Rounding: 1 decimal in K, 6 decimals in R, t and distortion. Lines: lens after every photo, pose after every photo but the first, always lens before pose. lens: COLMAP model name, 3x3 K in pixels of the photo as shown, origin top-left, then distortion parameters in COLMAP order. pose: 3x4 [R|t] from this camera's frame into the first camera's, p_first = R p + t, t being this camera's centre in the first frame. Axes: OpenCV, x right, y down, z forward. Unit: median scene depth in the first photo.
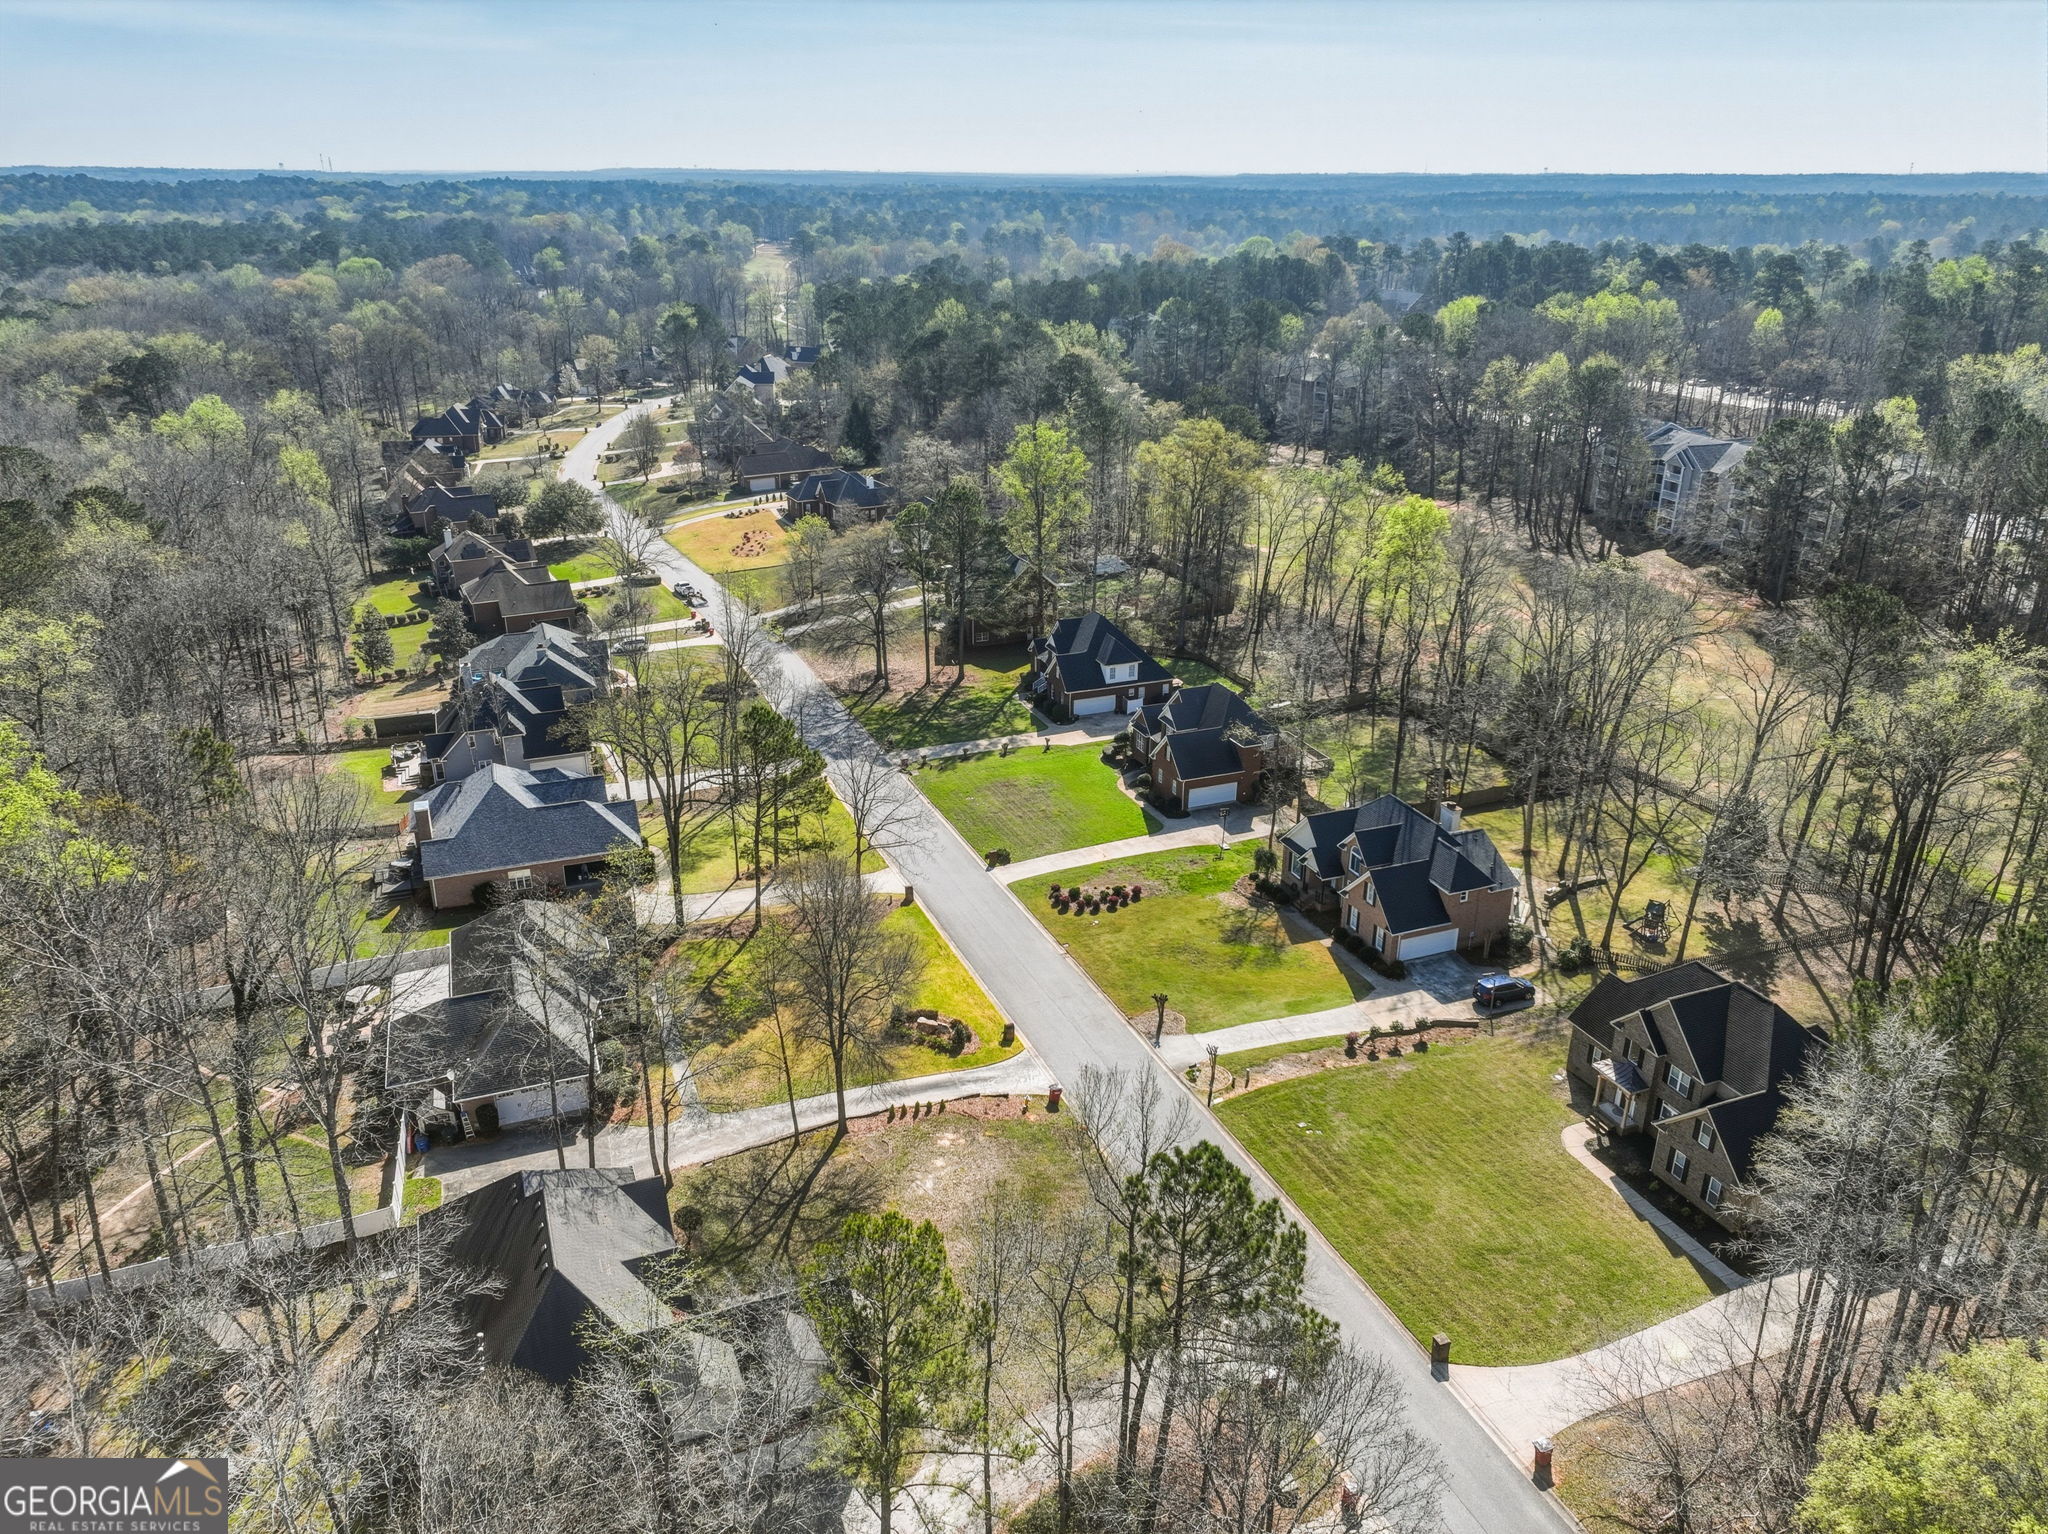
lens RADIAL K [[1442.9, 0, 1021.5], [0, 1442.9, 760.4], [0, 0, 1]] dist [-0.000098, 0.009479]
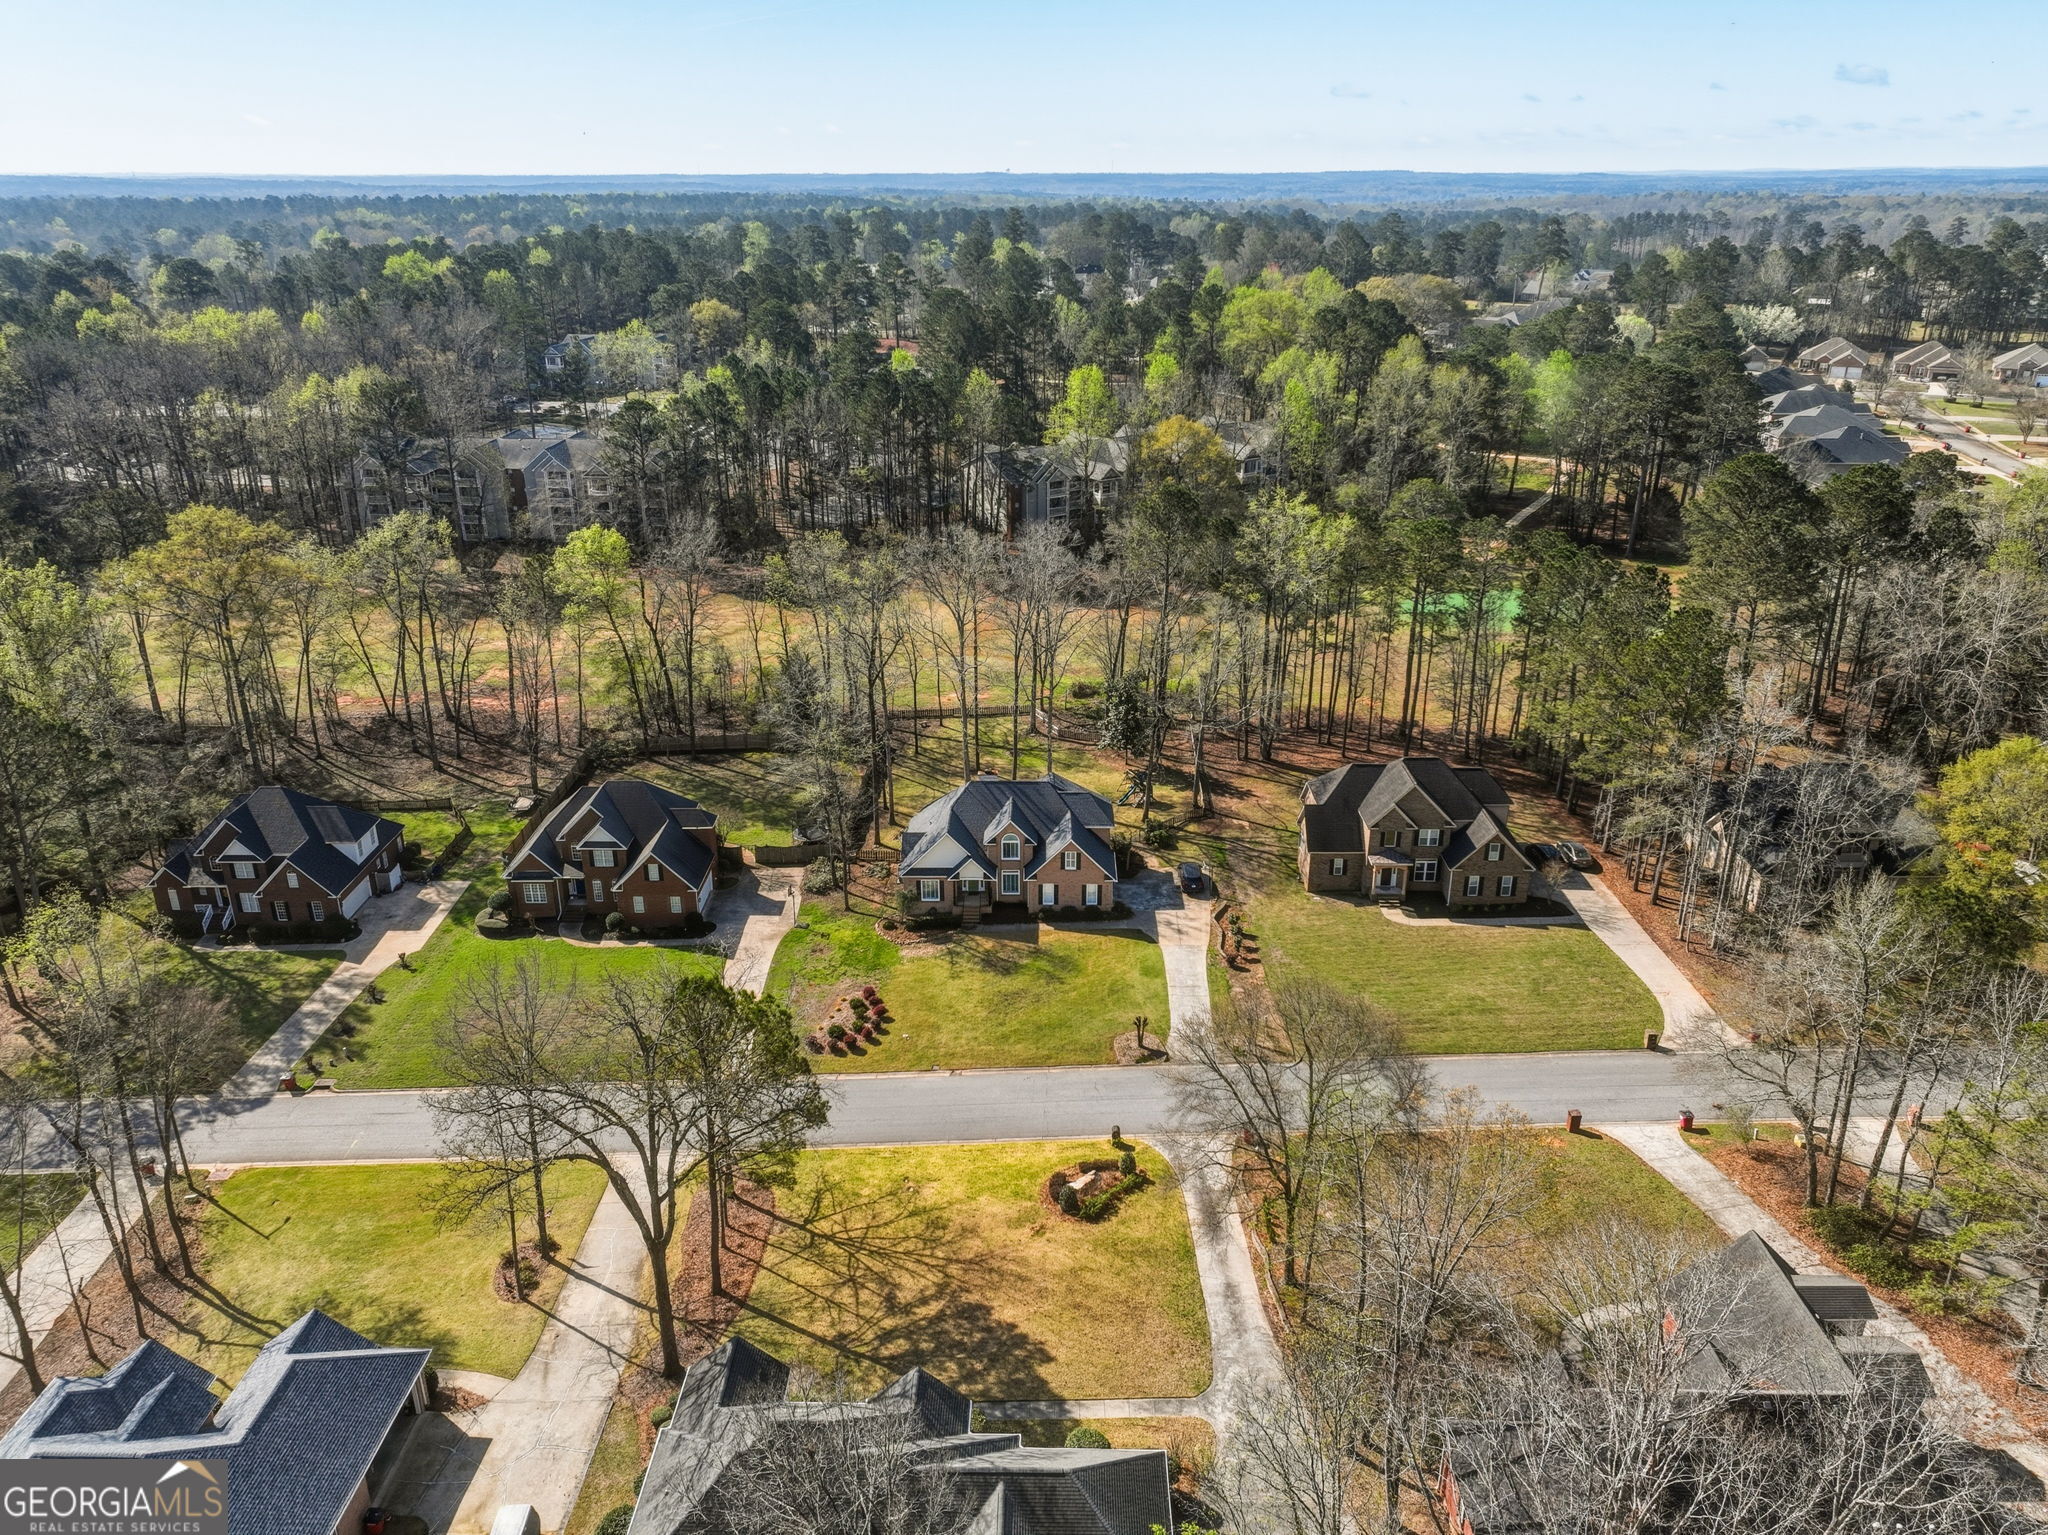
lens RADIAL K [[1442.9, 0, 1021.5], [0, 1442.9, 760.9], [0, 0, 1]] dist [-0.000098, 0.009479]
pose [[0.370922, -0.345524, 0.861992, -0.584344], [0.352740, 0.911061, 0.213407, -0.189006], [-0.859064, 0.224902, 0.459813, 0.484143]]
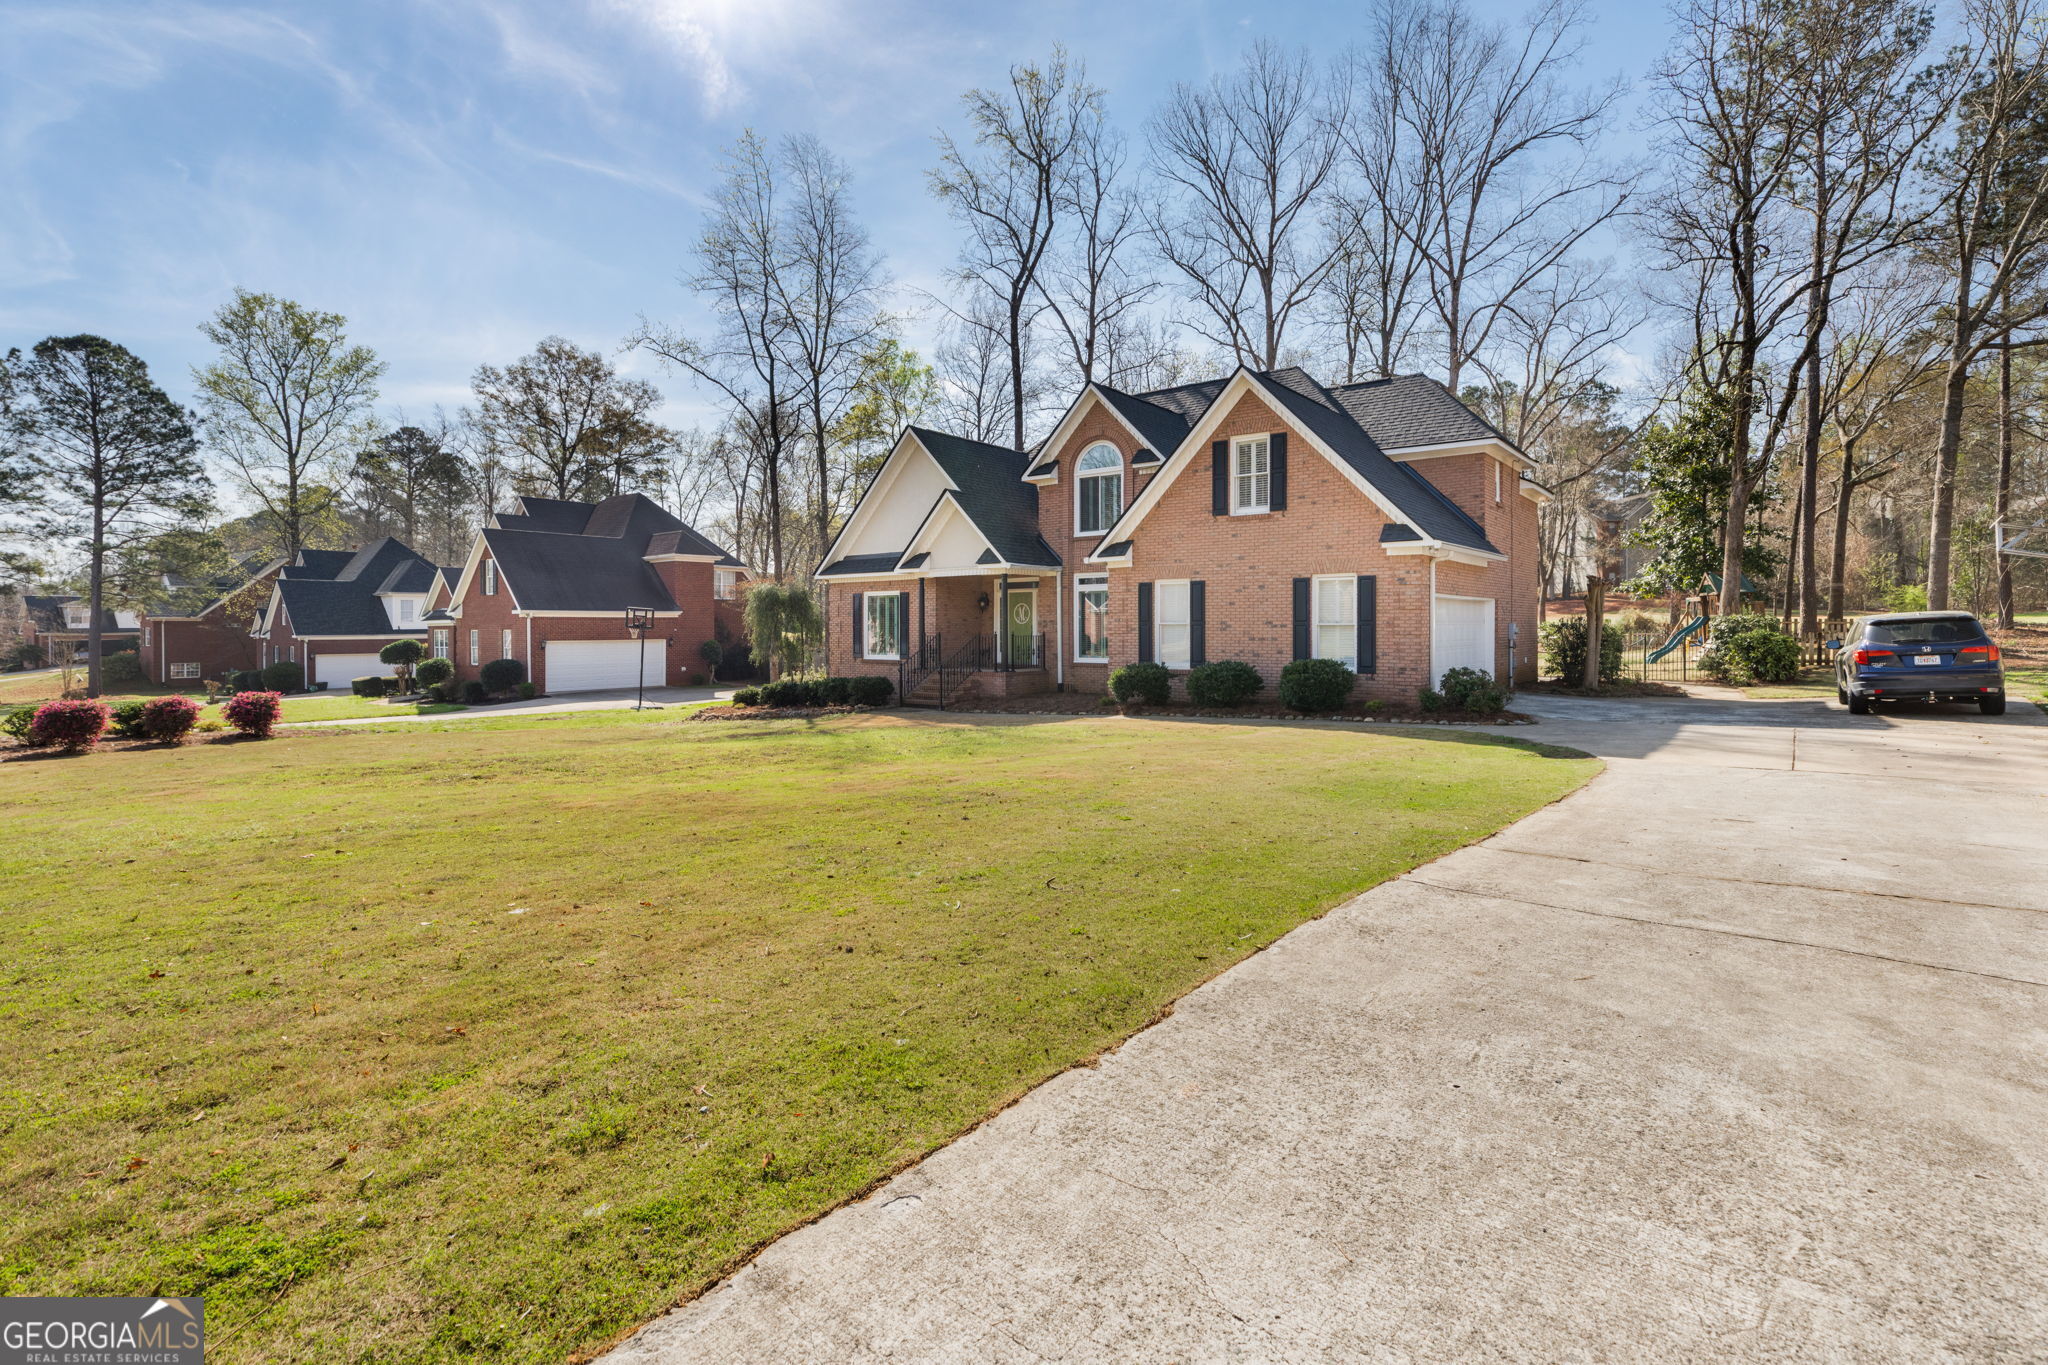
lens RADIAL K [[953.5, 0, 1031.8], [0, 953.5, 634.1], [0, 0, 1]] dist [0.001435, 0.000157]
pose [[0.856631, -0.000291, 0.515930, 0.106826], [0.194388, 0.926488, -0.322232, 0.151261], [-0.477909, 0.376324, 0.793715, 0.807624]]
